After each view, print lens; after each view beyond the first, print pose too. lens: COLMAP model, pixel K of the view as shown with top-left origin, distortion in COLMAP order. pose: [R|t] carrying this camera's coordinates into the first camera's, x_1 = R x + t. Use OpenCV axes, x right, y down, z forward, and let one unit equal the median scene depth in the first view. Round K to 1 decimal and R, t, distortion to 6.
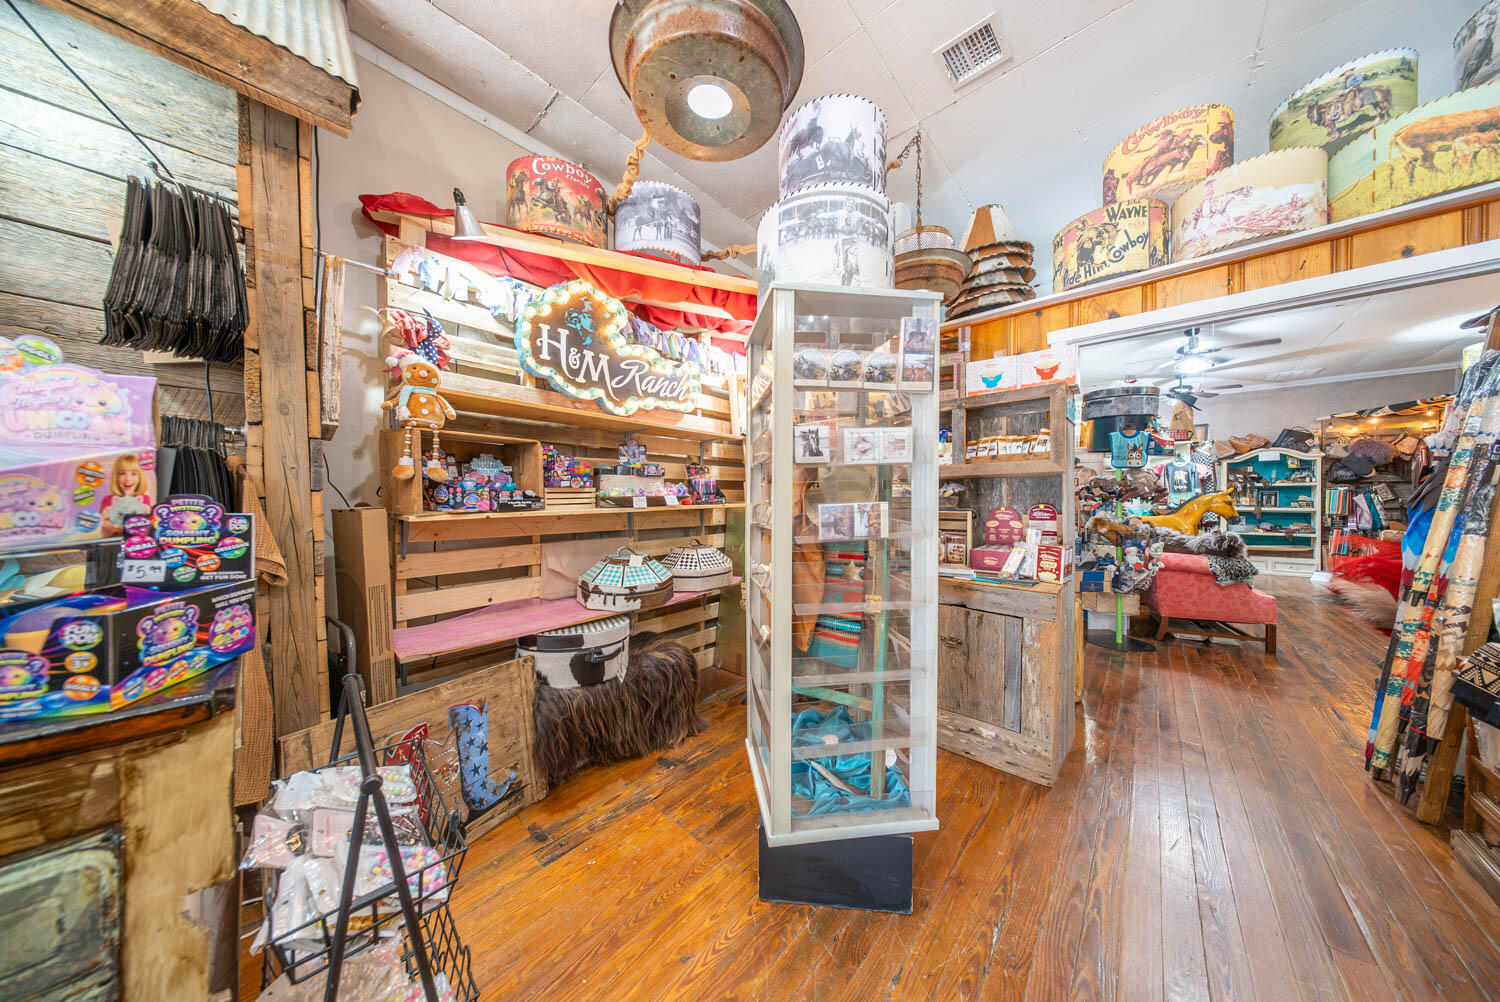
lens RADIAL K [[442.0, 0, 751.3], [0, 442.0, 503.3], [0, 0, 1]] dist [0.004422, -0.001987]
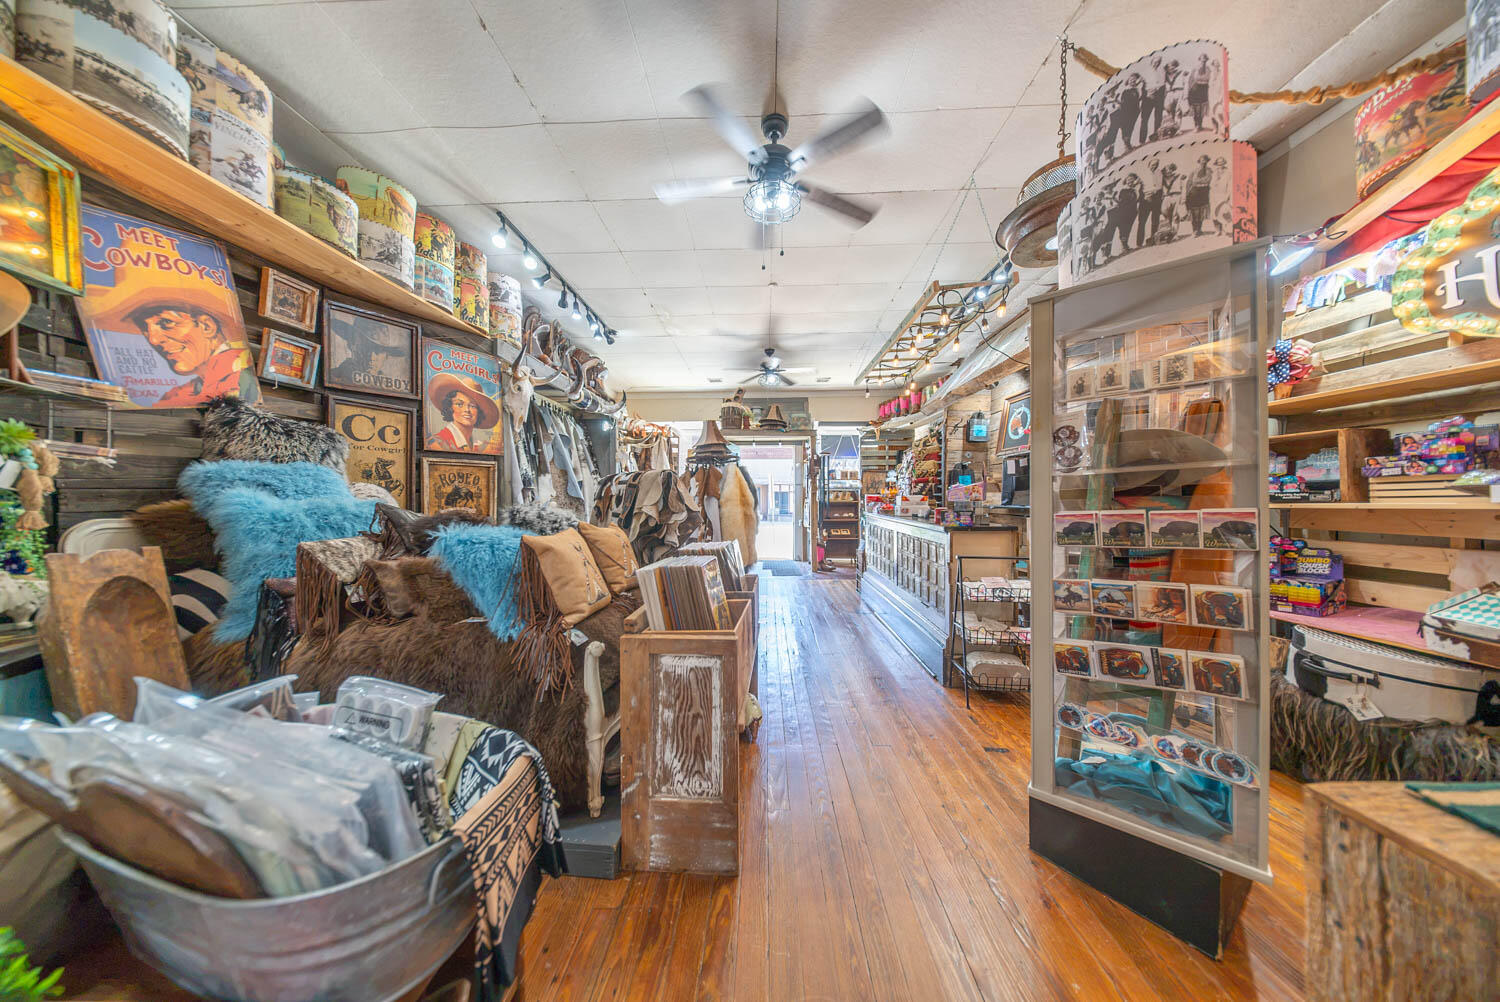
lens RADIAL K [[442.0, 0, 747.7], [0, 442.0, 497.2], [0, 0, 1]] dist [0.004422, -0.001987]
pose [[-0.770512, 0.001974, -0.637423, 0.323911], [-0.004051, 0.999960, 0.007993, 0.000153], [0.637413, 0.008741, -0.770473, 0.276997]]
